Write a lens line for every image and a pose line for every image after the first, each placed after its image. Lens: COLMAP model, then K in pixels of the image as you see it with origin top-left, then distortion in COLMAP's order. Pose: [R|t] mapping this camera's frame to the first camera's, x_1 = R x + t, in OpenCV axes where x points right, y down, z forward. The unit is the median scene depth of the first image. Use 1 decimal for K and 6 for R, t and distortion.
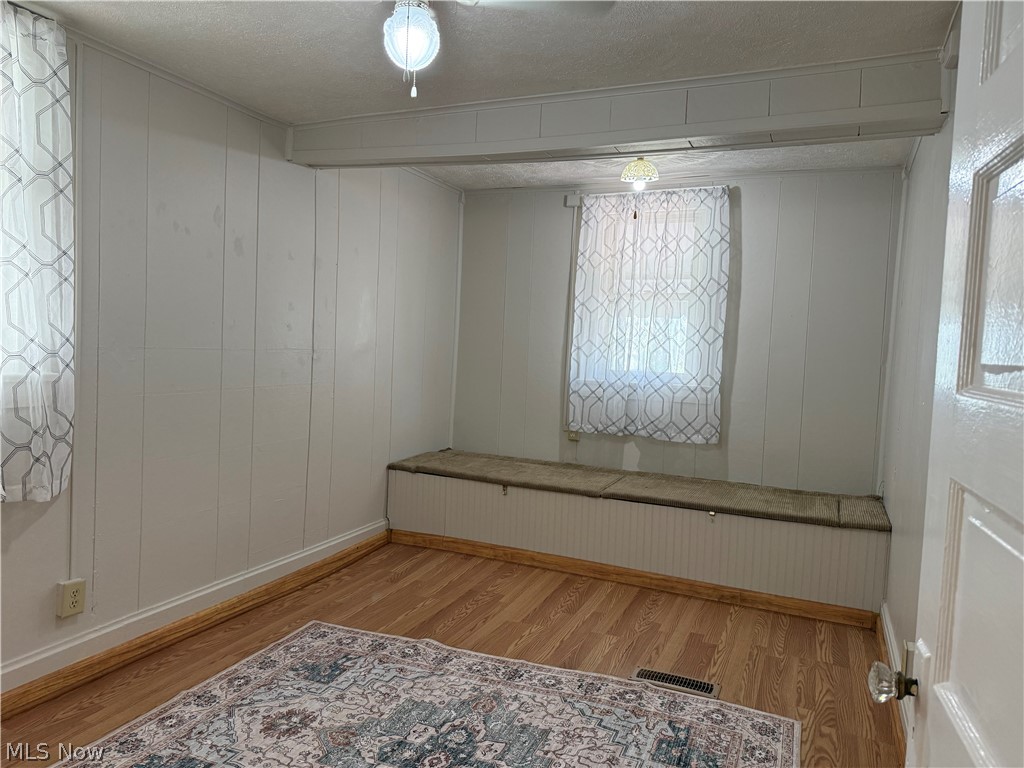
lens RADIAL K [[723.1, 0, 511.5], [0, 723.1, 385.2], [0, 0, 1]] dist [0.032080, -0.034732]
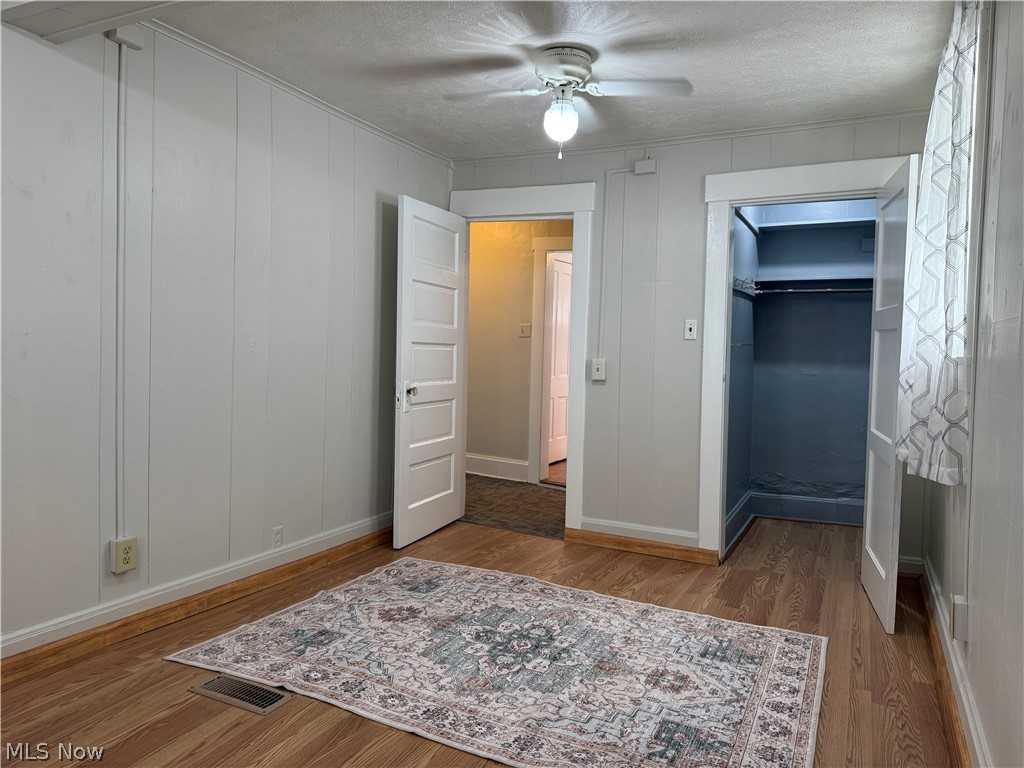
lens RADIAL K [[723.1, 0, 511.0], [0, 723.1, 380.5], [0, 0, 1]] dist [0.032080, -0.034732]
pose [[-0.996532, -0.064569, 0.052485, -0.106414], [-0.058951, 0.993002, 0.102330, -0.046190], [-0.058725, 0.098881, -0.993365, 1.907040]]
